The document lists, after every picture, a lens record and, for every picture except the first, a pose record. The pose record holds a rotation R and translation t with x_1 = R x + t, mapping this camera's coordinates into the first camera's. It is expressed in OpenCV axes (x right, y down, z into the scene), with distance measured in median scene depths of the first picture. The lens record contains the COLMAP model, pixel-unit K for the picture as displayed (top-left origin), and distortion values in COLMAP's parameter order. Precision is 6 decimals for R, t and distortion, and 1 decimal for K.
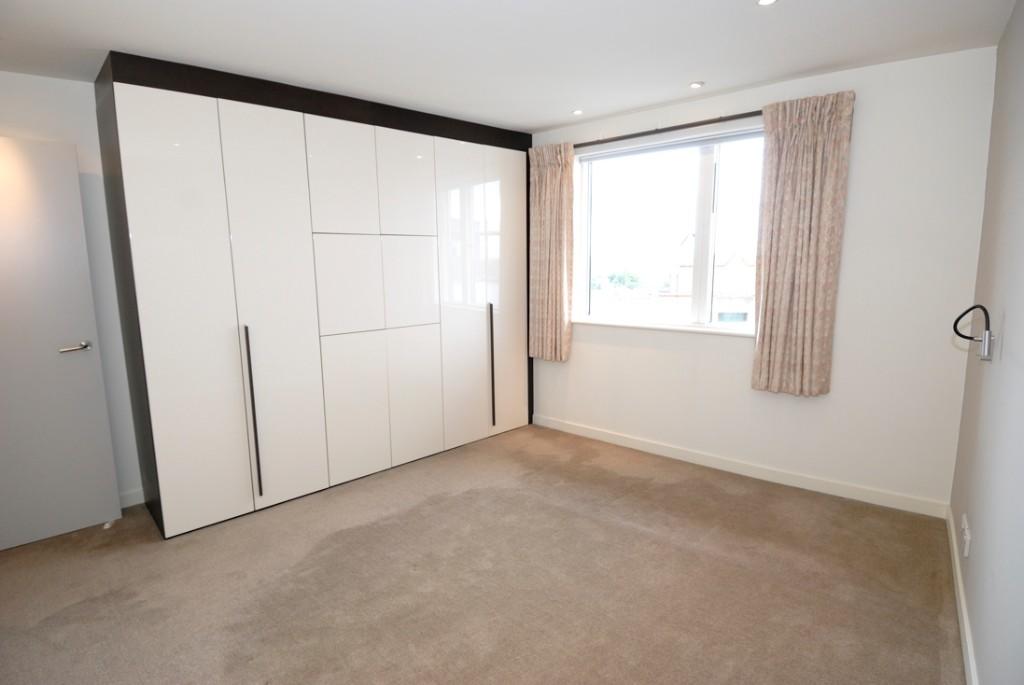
lens RADIAL K [[533.4, 0, 509.7], [0, 533.4, 341.1], [0, 0, 1]] dist [0.005351, -0.001495]
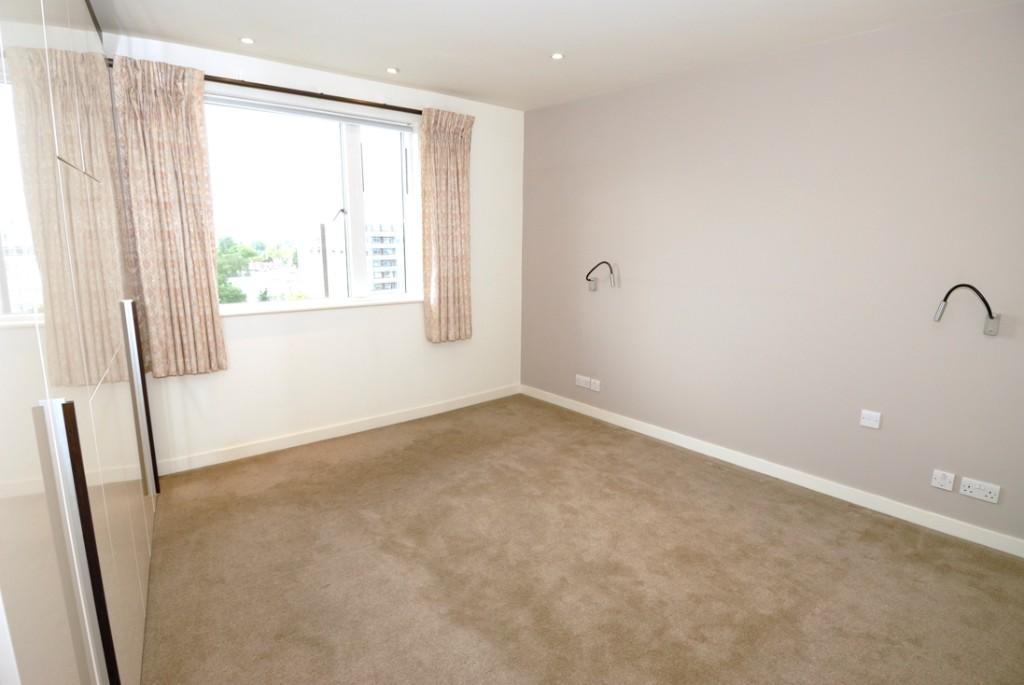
lens RADIAL K [[533.4, 0, 509.3], [0, 533.4, 345.8], [0, 0, 1]] dist [0.005351, -0.001495]
pose [[0.193254, -0.183804, 0.963778, -0.701408], [0.137040, 0.977724, 0.158985, -0.076251], [-0.971531, 0.101352, 0.214138, 0.575343]]
